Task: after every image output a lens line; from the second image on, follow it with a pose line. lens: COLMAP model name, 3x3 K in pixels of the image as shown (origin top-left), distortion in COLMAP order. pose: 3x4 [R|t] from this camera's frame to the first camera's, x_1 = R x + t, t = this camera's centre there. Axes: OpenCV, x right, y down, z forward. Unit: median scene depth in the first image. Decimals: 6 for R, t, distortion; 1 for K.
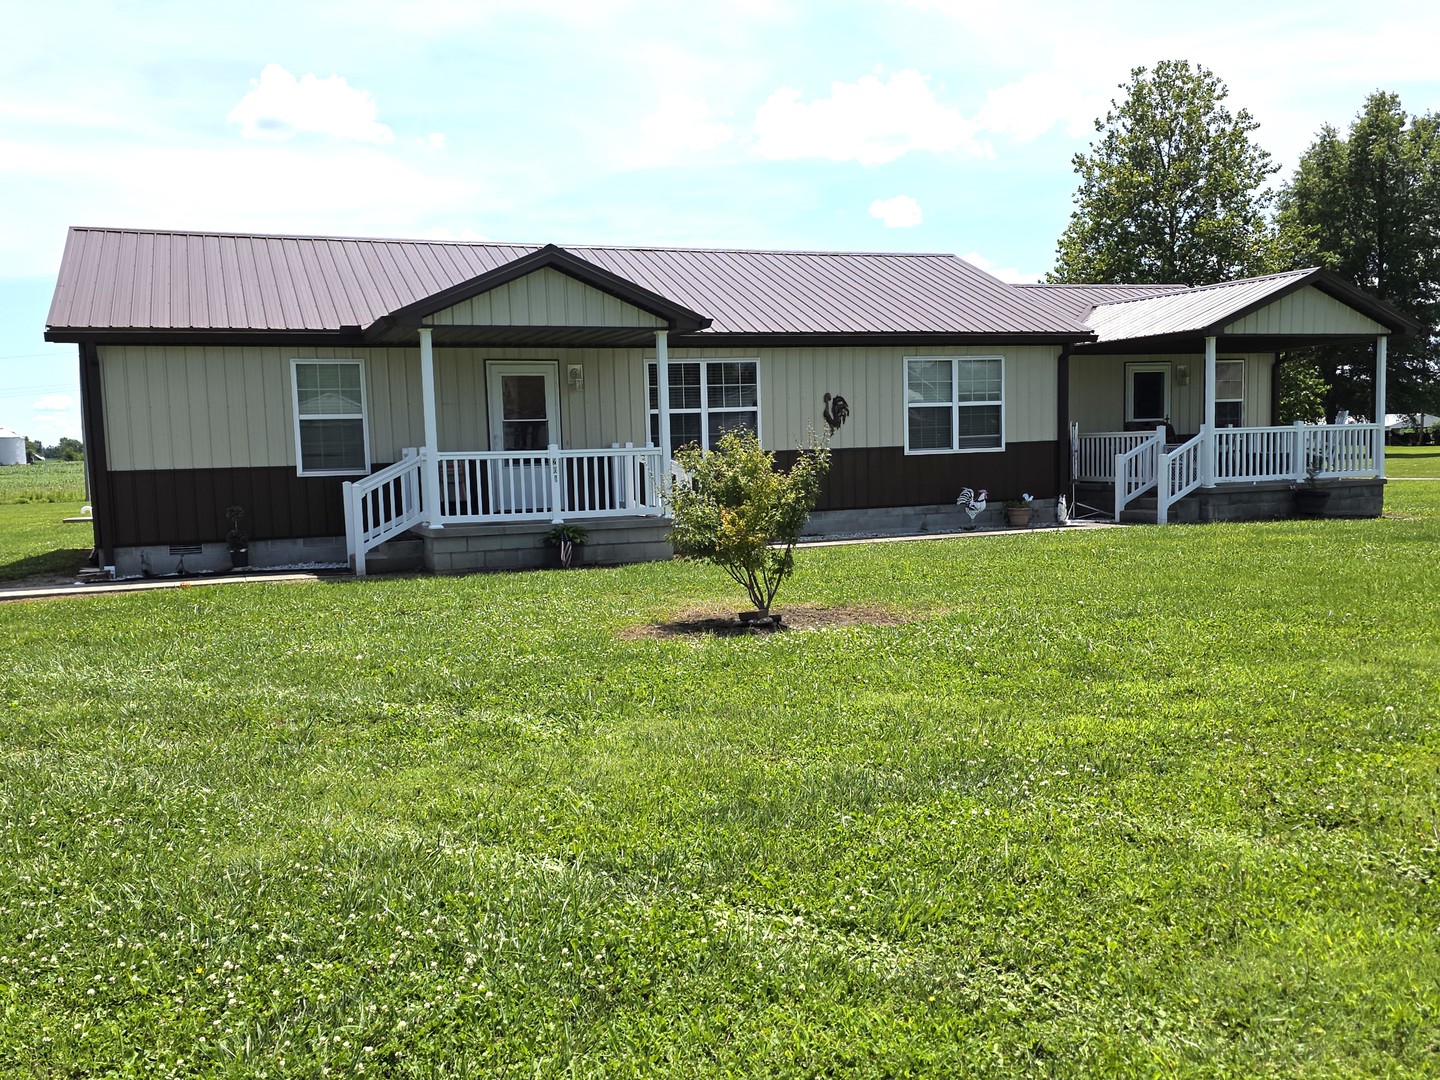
lens RADIAL K [[1316.4, 0, 733.6], [0, 1316.4, 567.3], [0, 0, 1]] dist [0.043079, 0.000000]
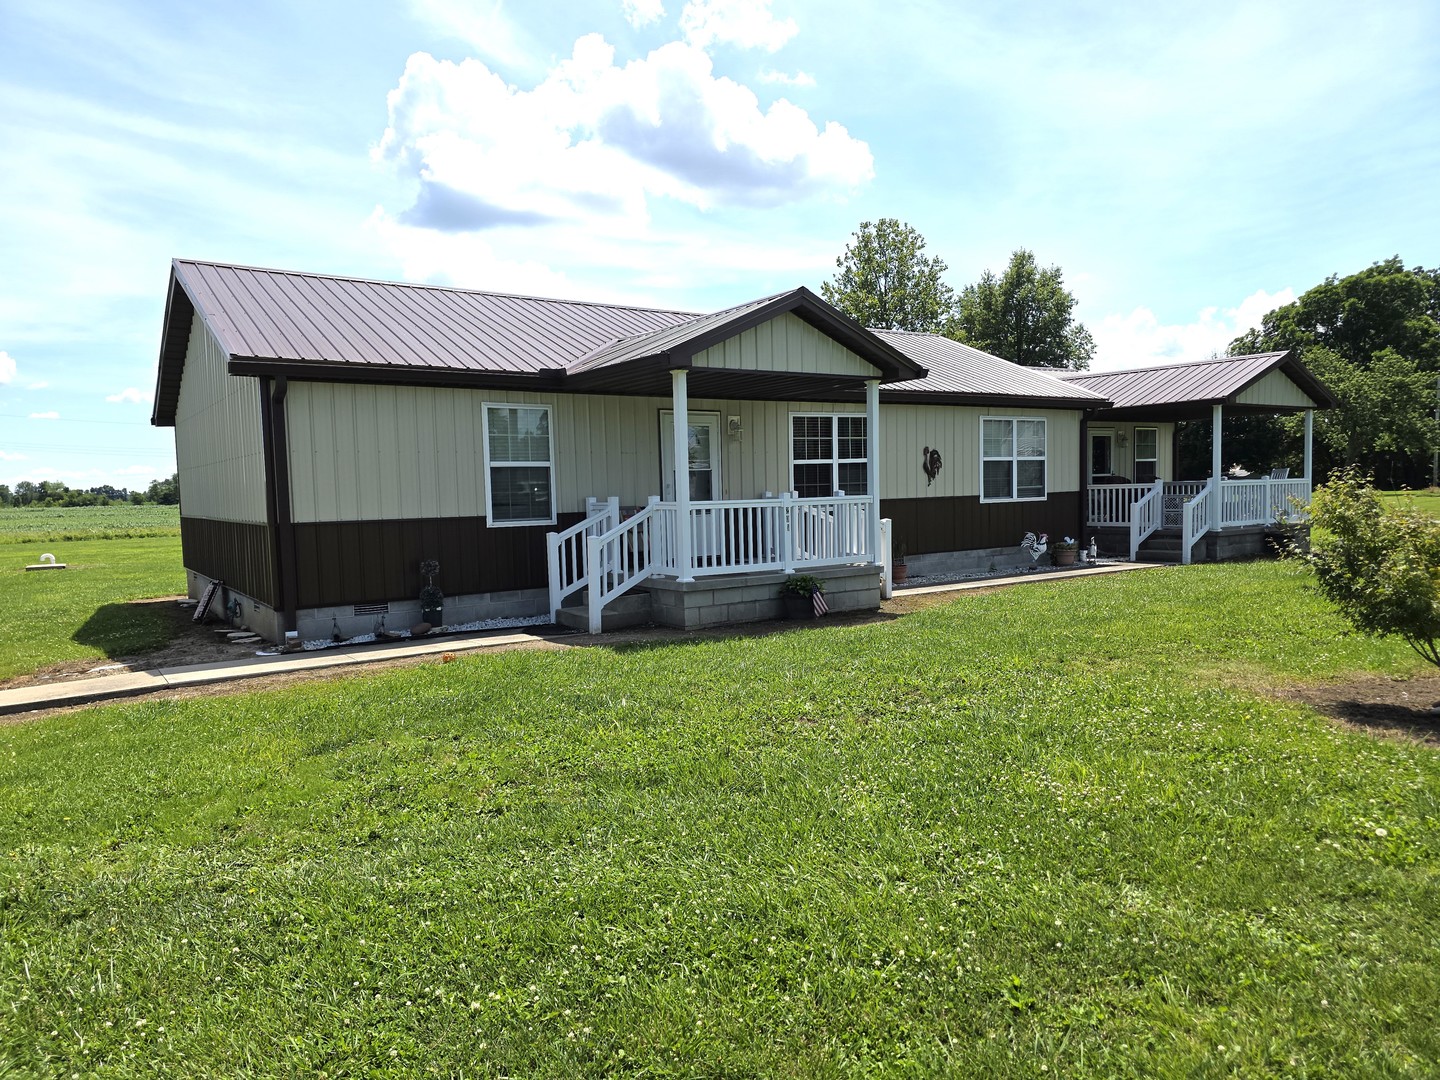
lens RADIAL K [[968.6, 0, 723.6], [0, 968.6, 547.5], [0, 0, 1]] dist [0.049621, -0.027038]
pose [[0.972226, -0.010724, 0.233796, -0.277473], [0.019896, 0.999121, -0.036910, -0.021461], [-0.233195, 0.040536, 0.971585, 0.248102]]
